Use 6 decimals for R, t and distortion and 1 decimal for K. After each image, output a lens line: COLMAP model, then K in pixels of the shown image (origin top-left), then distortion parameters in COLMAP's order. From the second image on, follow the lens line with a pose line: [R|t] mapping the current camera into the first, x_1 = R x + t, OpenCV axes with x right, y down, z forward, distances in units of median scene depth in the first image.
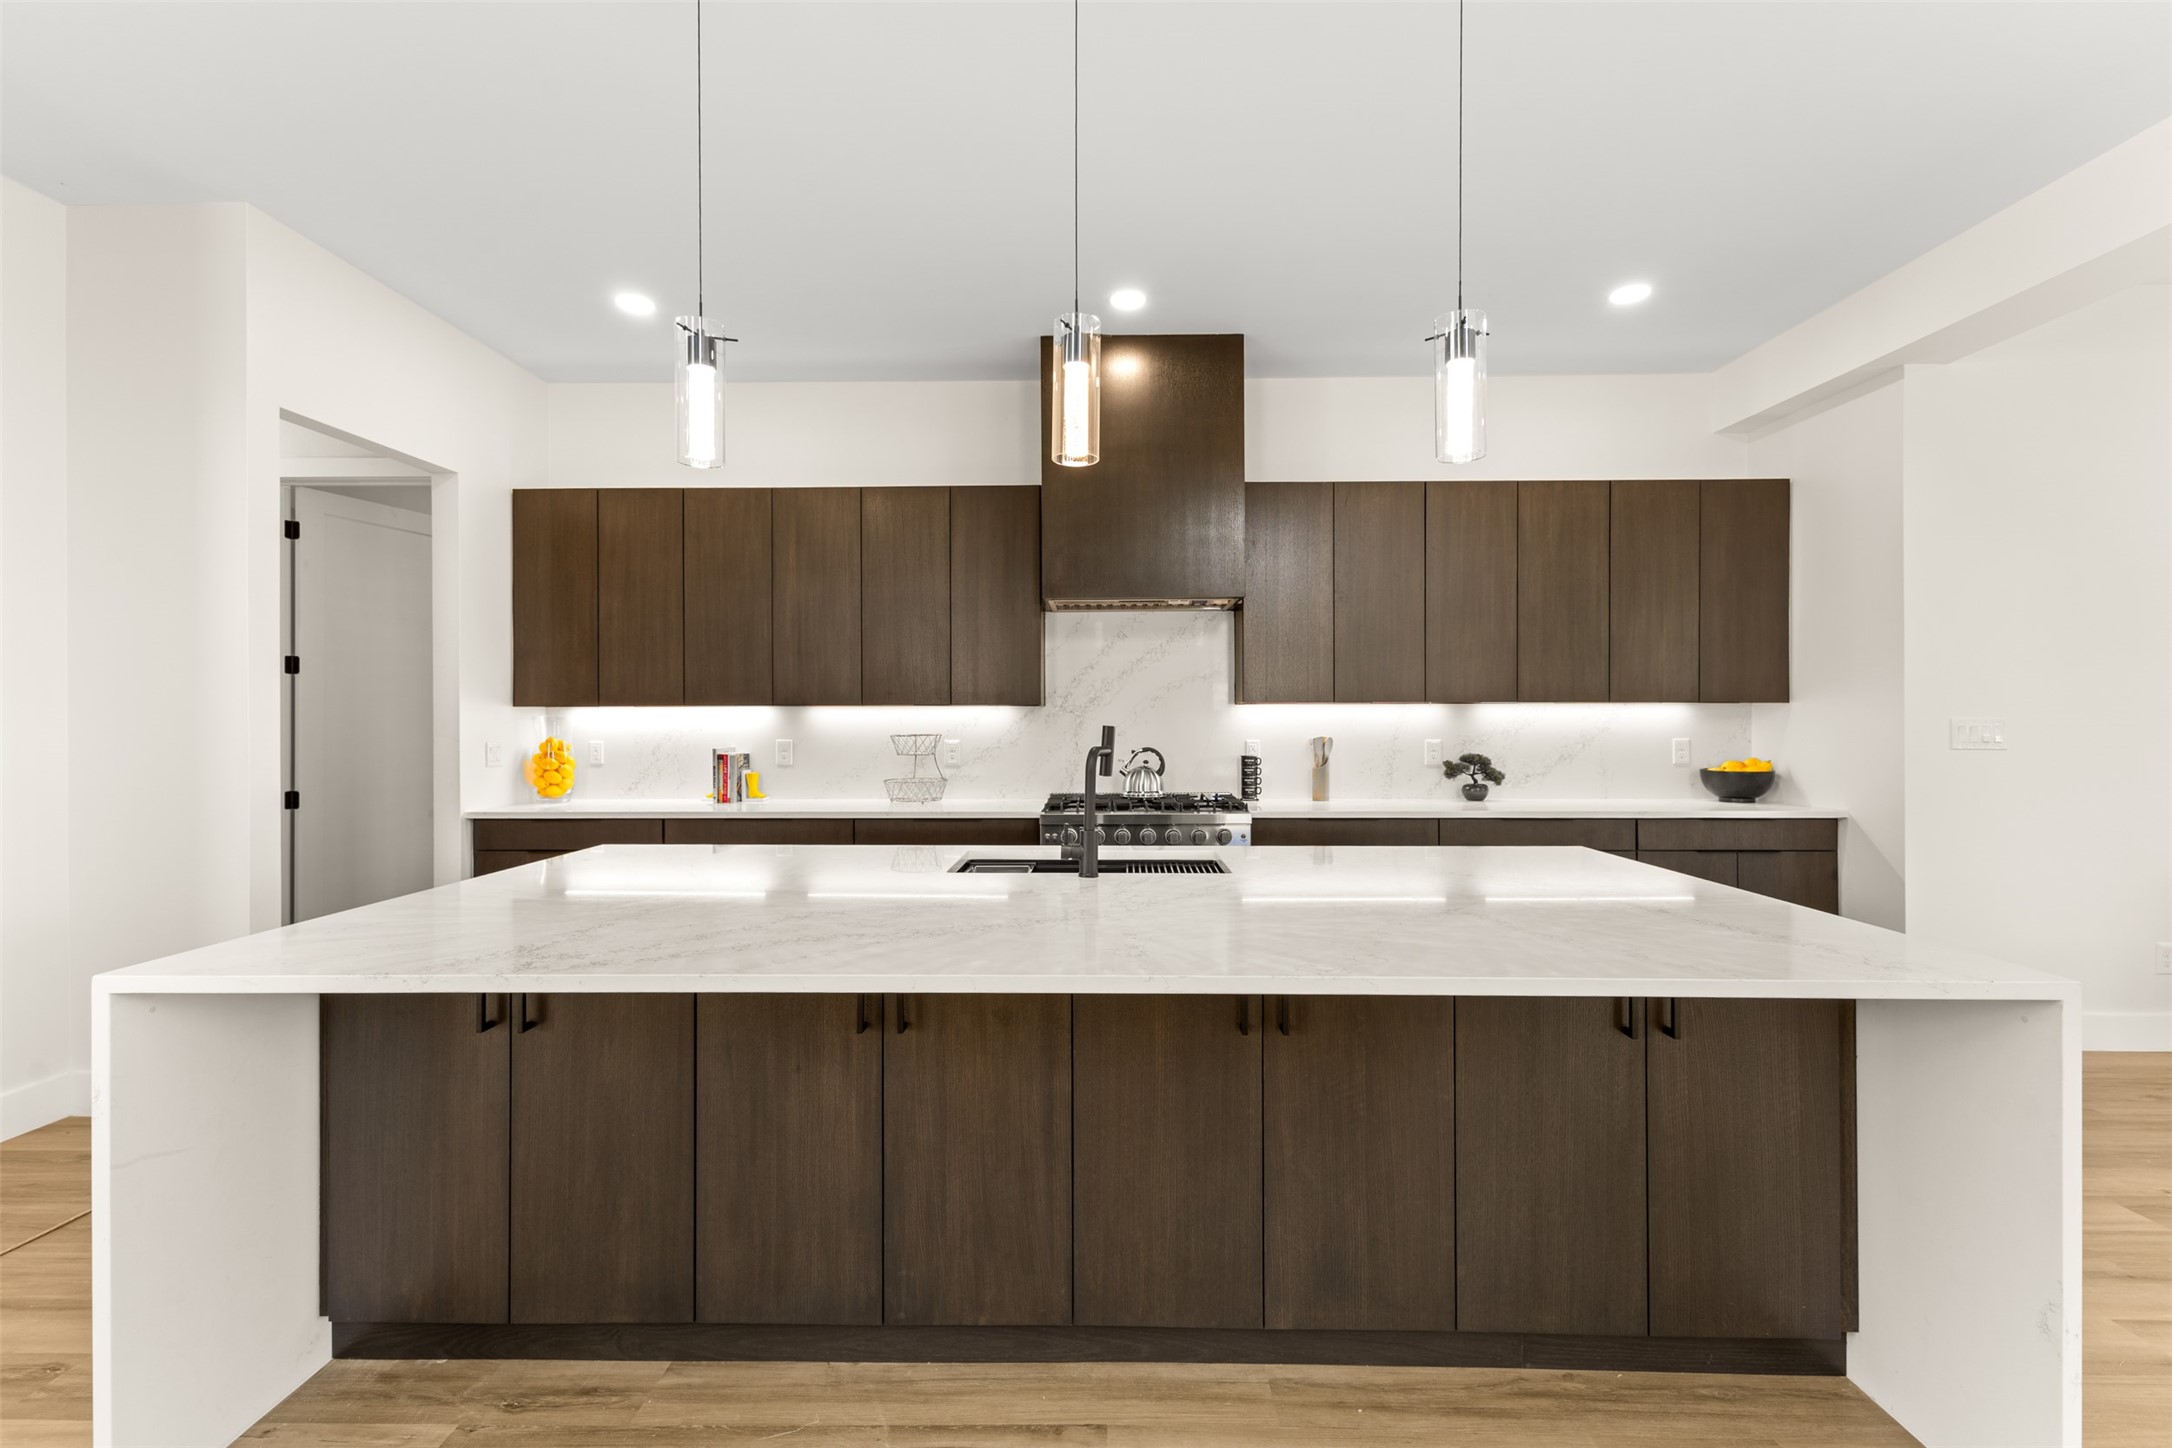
lens RADIAL K [[947.3, 0, 1069.2], [0, 947.3, 723.5], [0, 0, 1]] dist [0.008748, 0.000404]
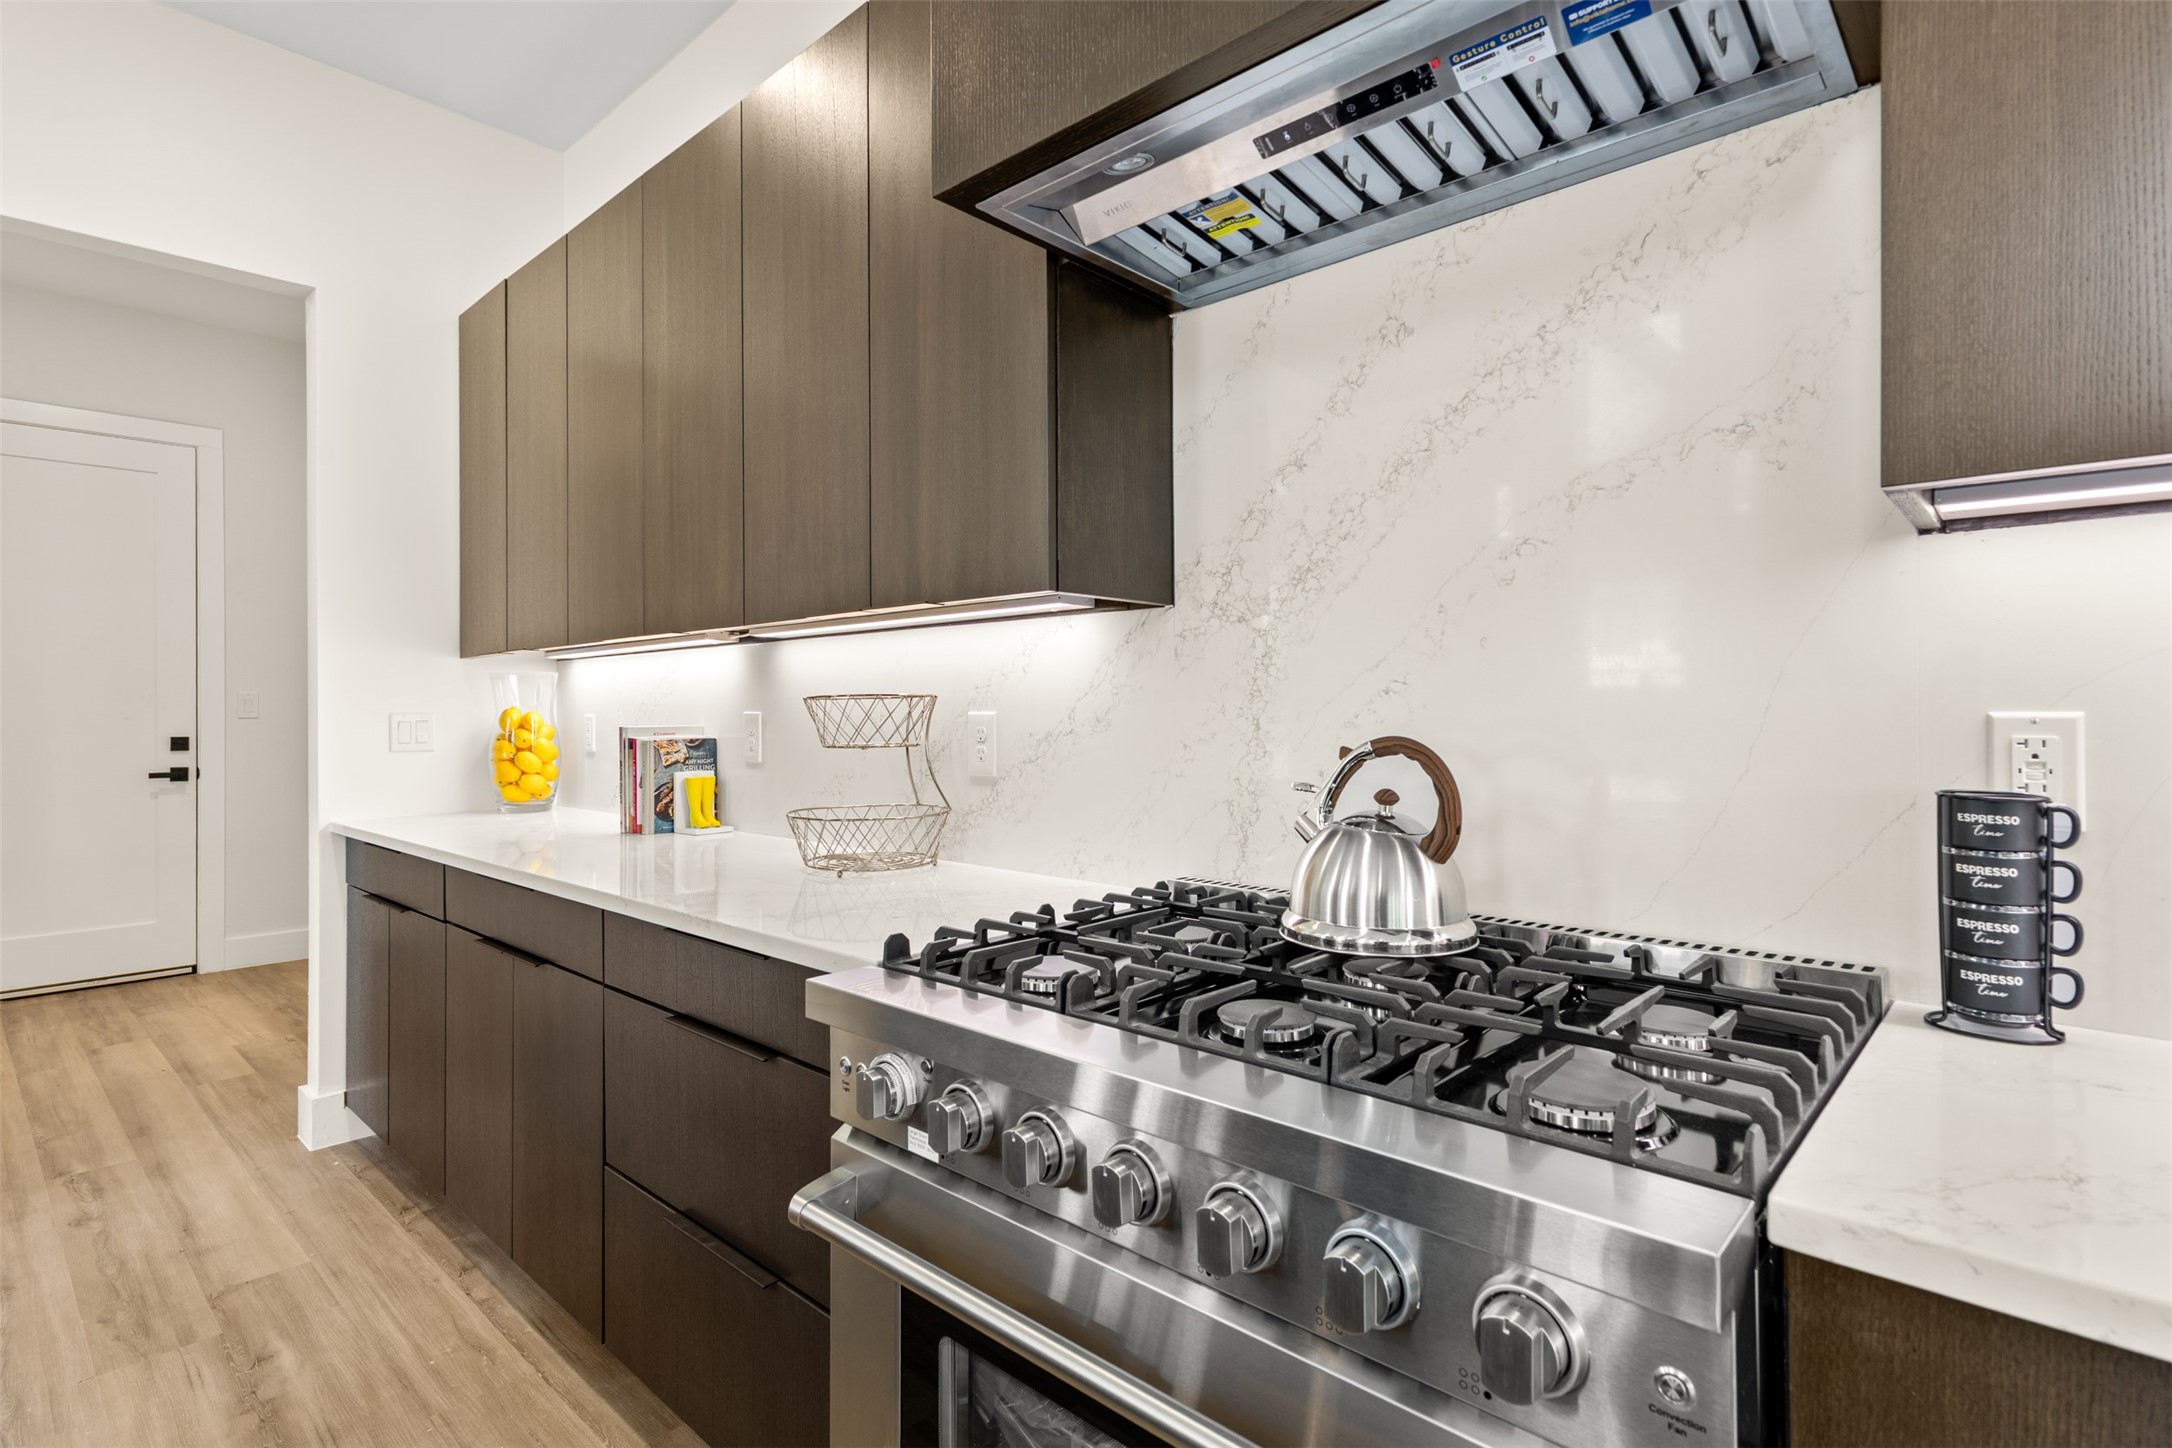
lens RADIAL K [[1037.4, 0, 1102.0], [0, 1037.4, 710.6], [0, 0, 1]] dist [-0.002961, -0.000104]
pose [[0.763820, -0.001474, -0.645428, 0.193854], [-0.005300, 0.999949, -0.008557, 0.021302], [0.645408, 0.009957, 0.763773, 0.754542]]
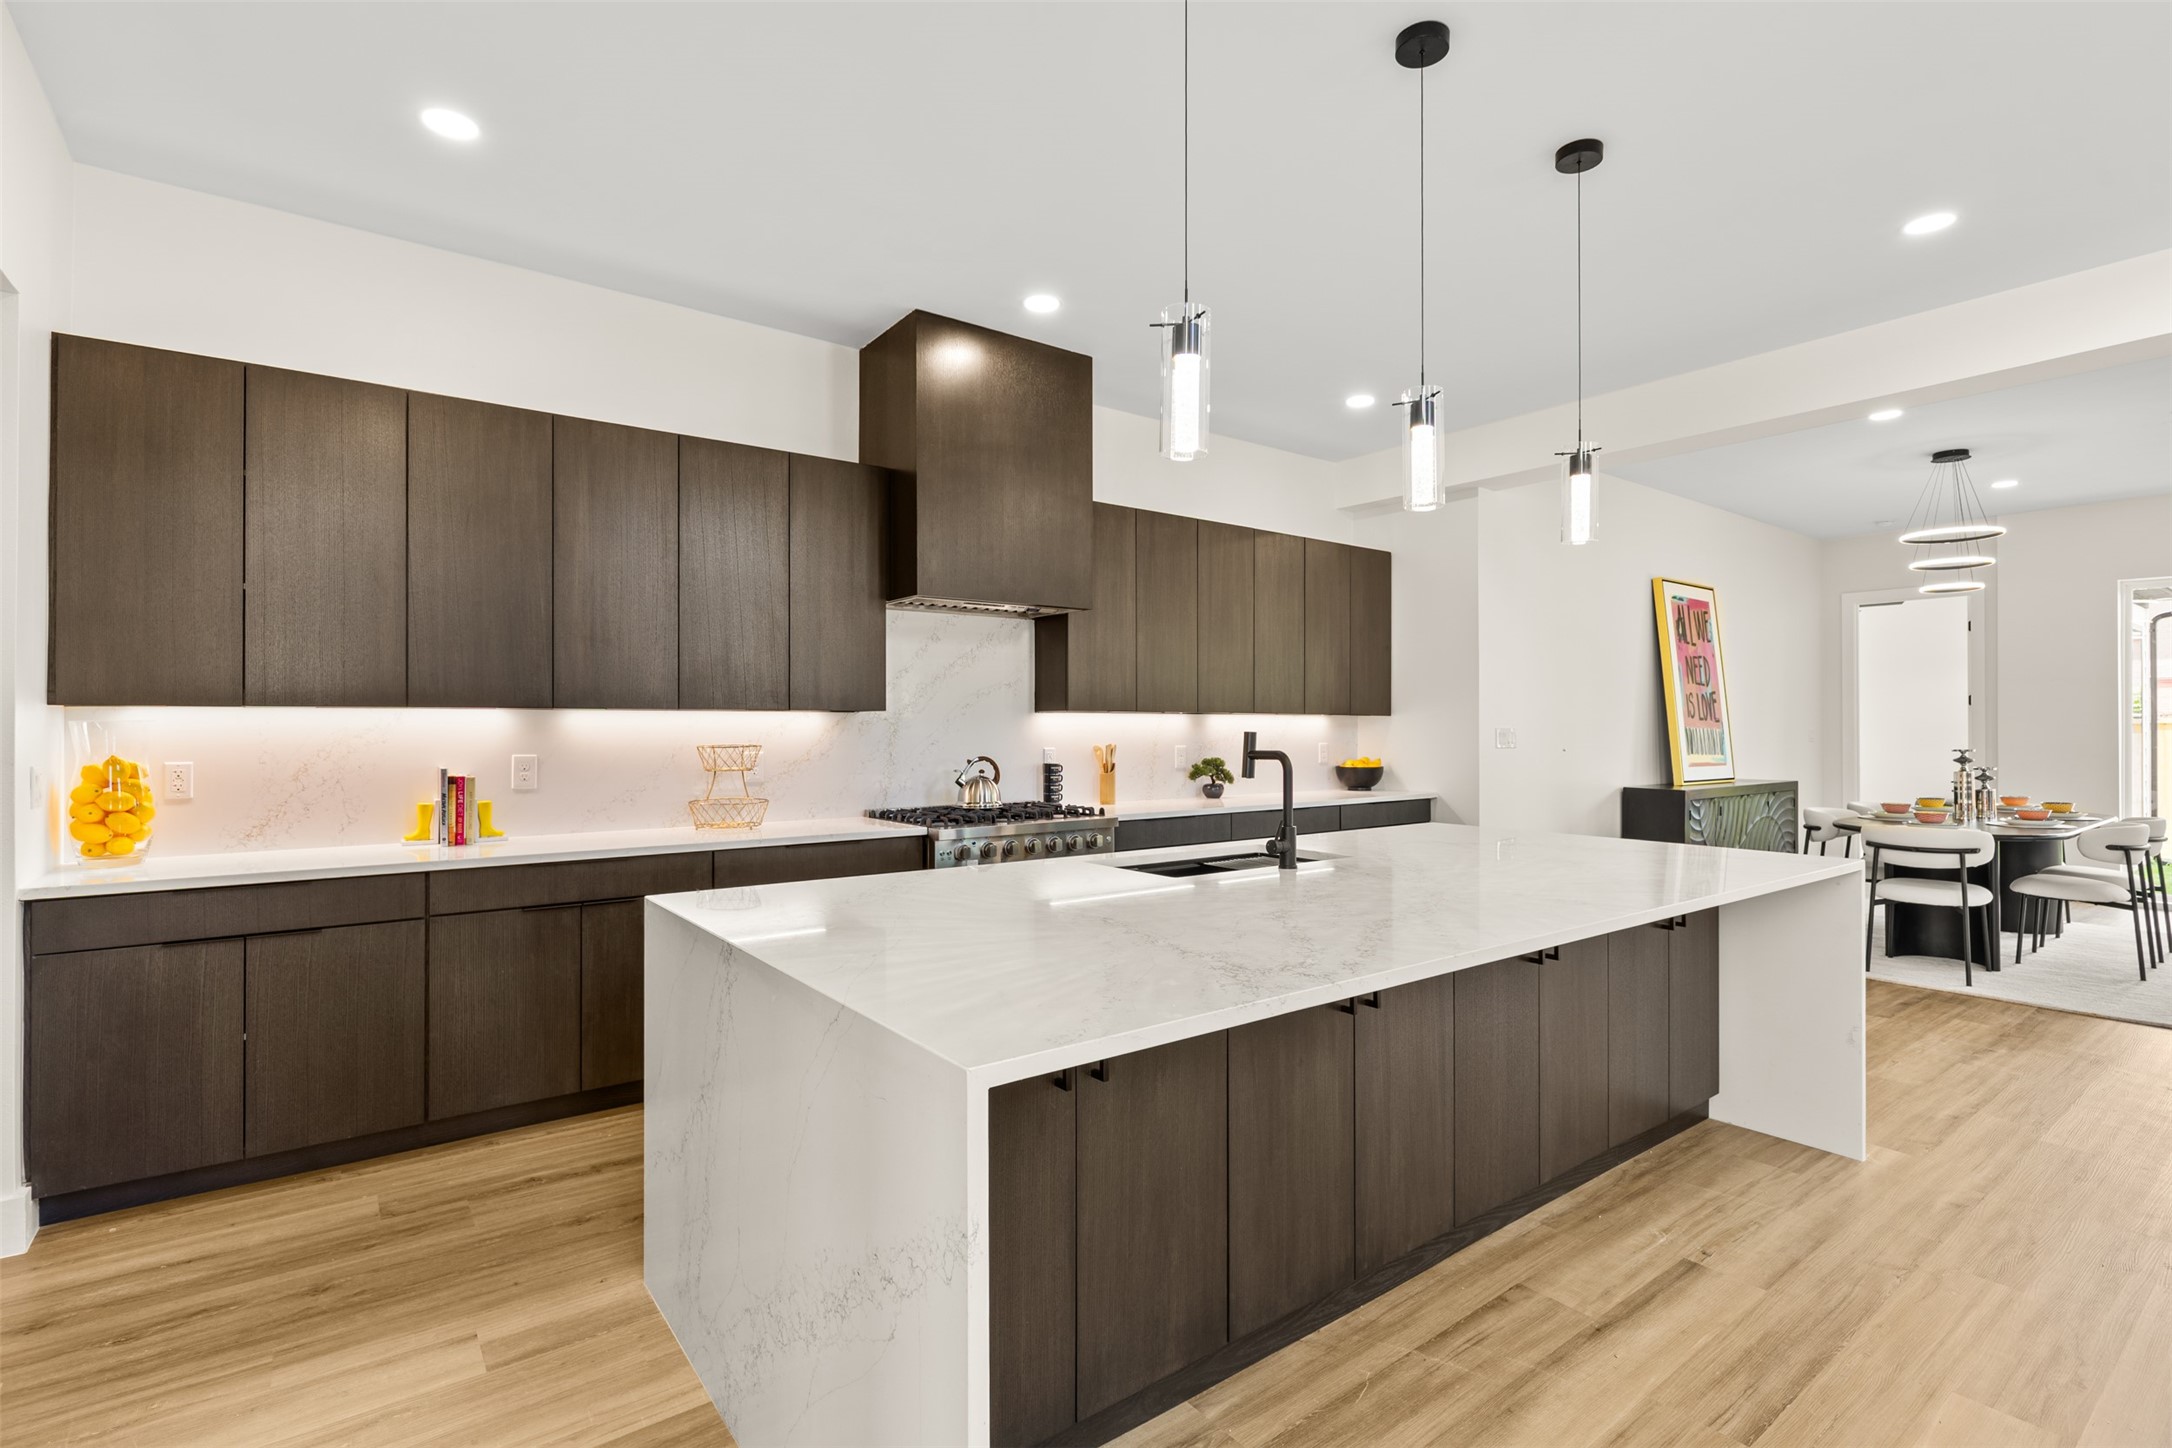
lens RADIAL K [[1037.4, 0, 1093.5], [0, 1037.4, 725.1], [0, 0, 1]] dist [-0.002961, -0.000104]
pose [[0.778875, 0.002565, 0.627174, -0.491071], [0.002809, 0.999967, -0.007578, 0.001699], [-0.627173, 0.007664, 0.778842, 0.107467]]
